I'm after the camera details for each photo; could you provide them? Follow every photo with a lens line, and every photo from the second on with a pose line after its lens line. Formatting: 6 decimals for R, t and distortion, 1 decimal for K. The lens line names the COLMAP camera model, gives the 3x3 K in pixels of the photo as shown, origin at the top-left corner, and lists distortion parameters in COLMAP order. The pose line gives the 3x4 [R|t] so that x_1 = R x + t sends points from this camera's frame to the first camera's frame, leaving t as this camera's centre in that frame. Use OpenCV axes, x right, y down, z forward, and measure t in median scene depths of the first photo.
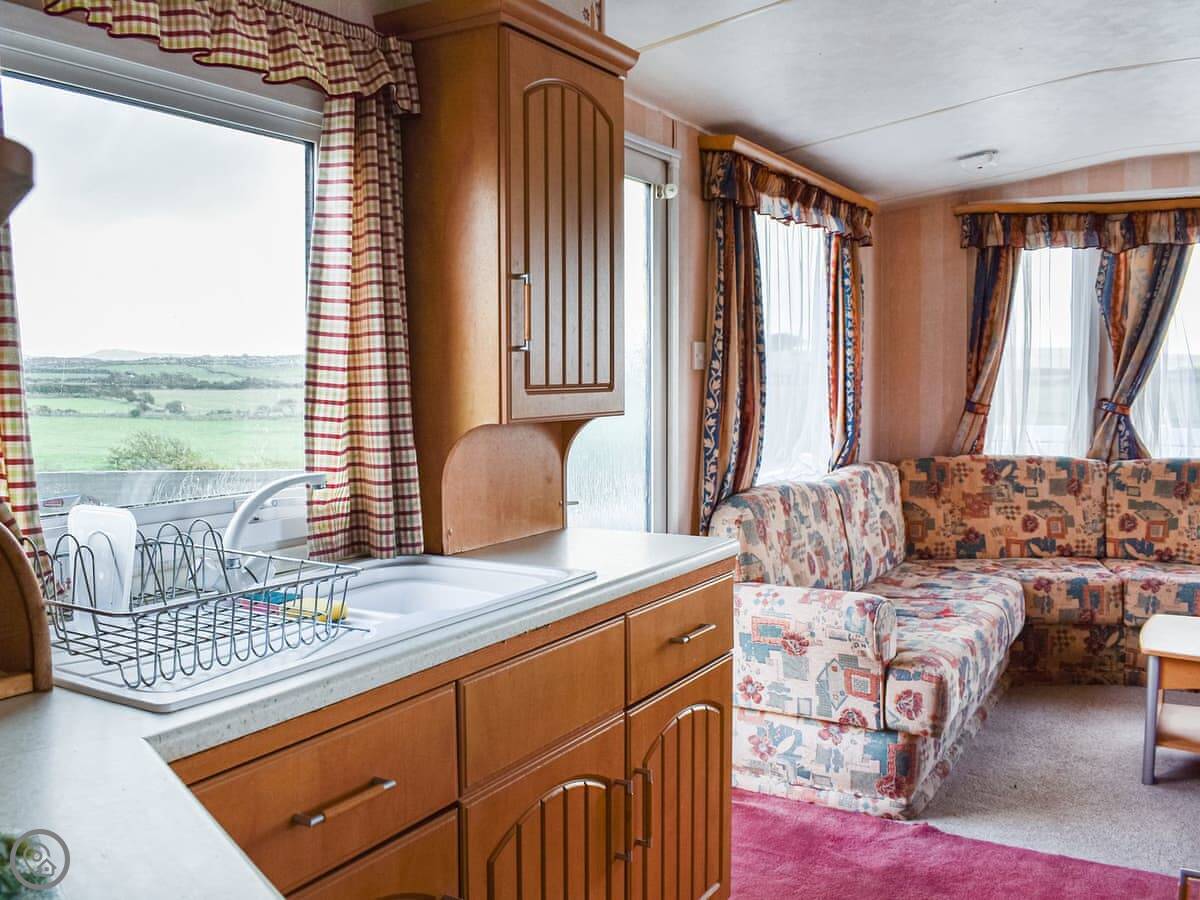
lens RADIAL K [[1015.2, 0, 595.2], [0, 1015.2, 431.9], [0, 0, 1]] dist [-0.090758, 0.006097]
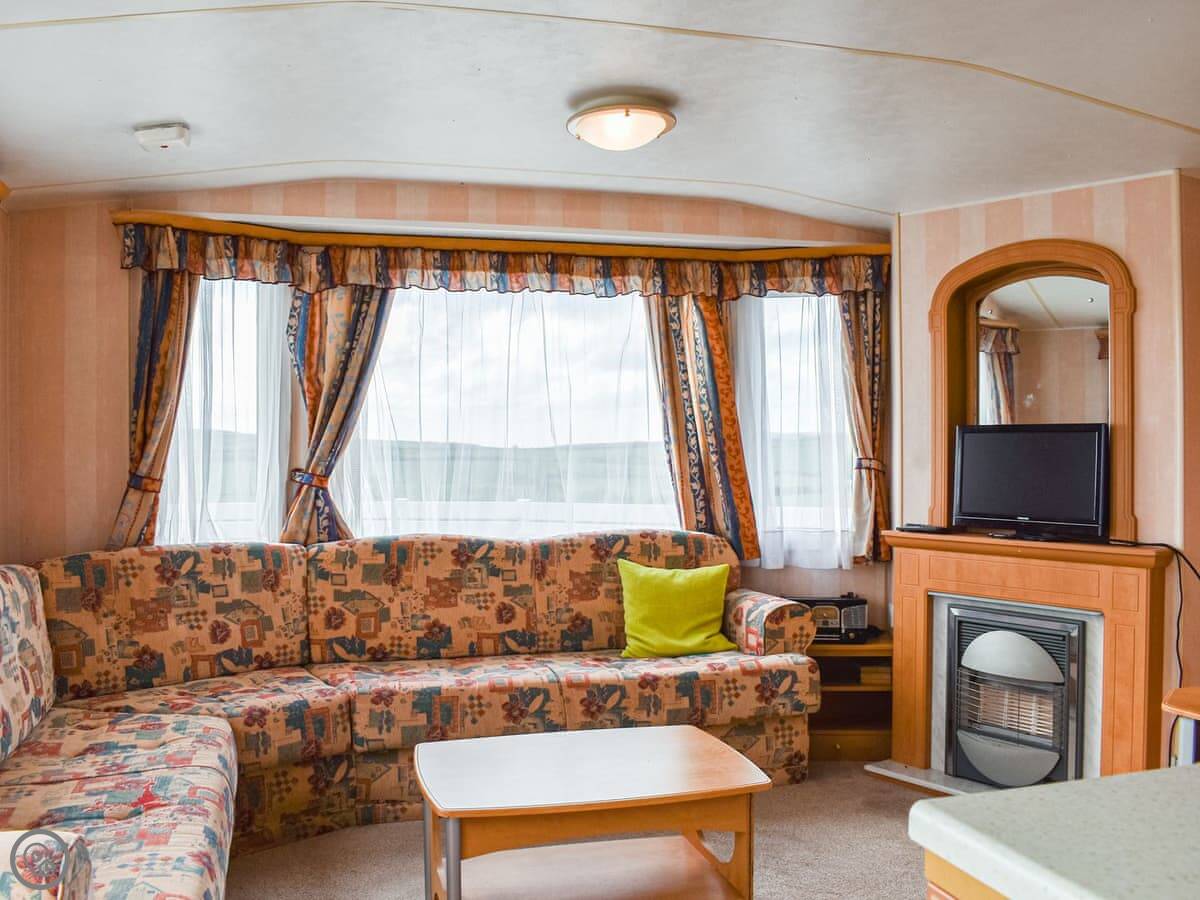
lens RADIAL K [[1005.2, 0, 516.2], [0, 1005.2, 450.4], [0, 0, 1]] dist [-0.094619, 0.007560]
pose [[0.709289, 0.002038, 0.704915, 0.059857], [0.041665, 0.998126, -0.044809, -0.004195], [-0.703686, 0.061153, 0.707875, 0.299082]]
